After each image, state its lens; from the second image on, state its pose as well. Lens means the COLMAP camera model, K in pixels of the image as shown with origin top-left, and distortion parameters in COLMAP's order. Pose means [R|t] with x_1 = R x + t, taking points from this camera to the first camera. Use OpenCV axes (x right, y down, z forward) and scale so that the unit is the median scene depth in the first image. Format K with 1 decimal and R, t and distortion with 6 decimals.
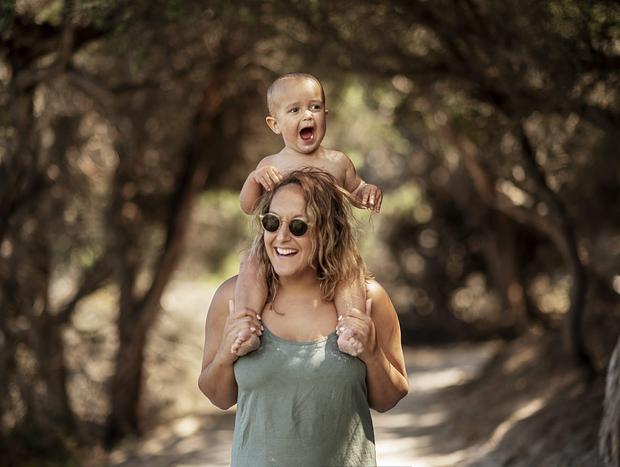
lens RADIAL K [[1533.1, 0, 310.3], [0, 1533.1, 233.2], [0, 0, 1]] dist [-0.064228, 0.000000]
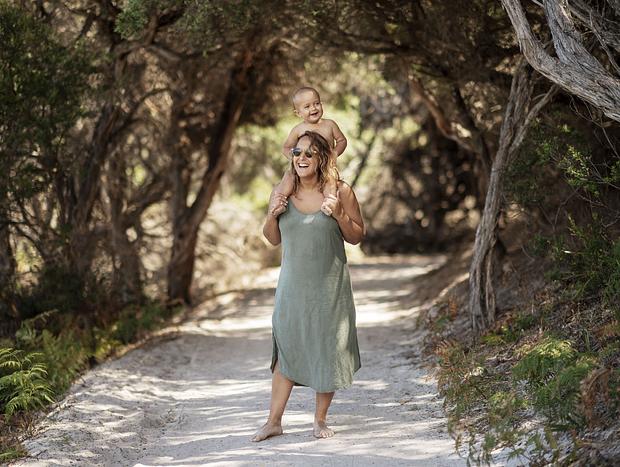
lens RADIAL K [[1533.1, 0, 309.7], [0, 1533.1, 234.4], [0, 0, 1]] dist [-0.064228, 0.000000]
pose [[0.999884, 0.012973, -0.008012, 0.003323], [-0.012559, 0.998685, 0.049709, 0.000408], [0.008646, -0.049603, 0.998732, -0.336124]]
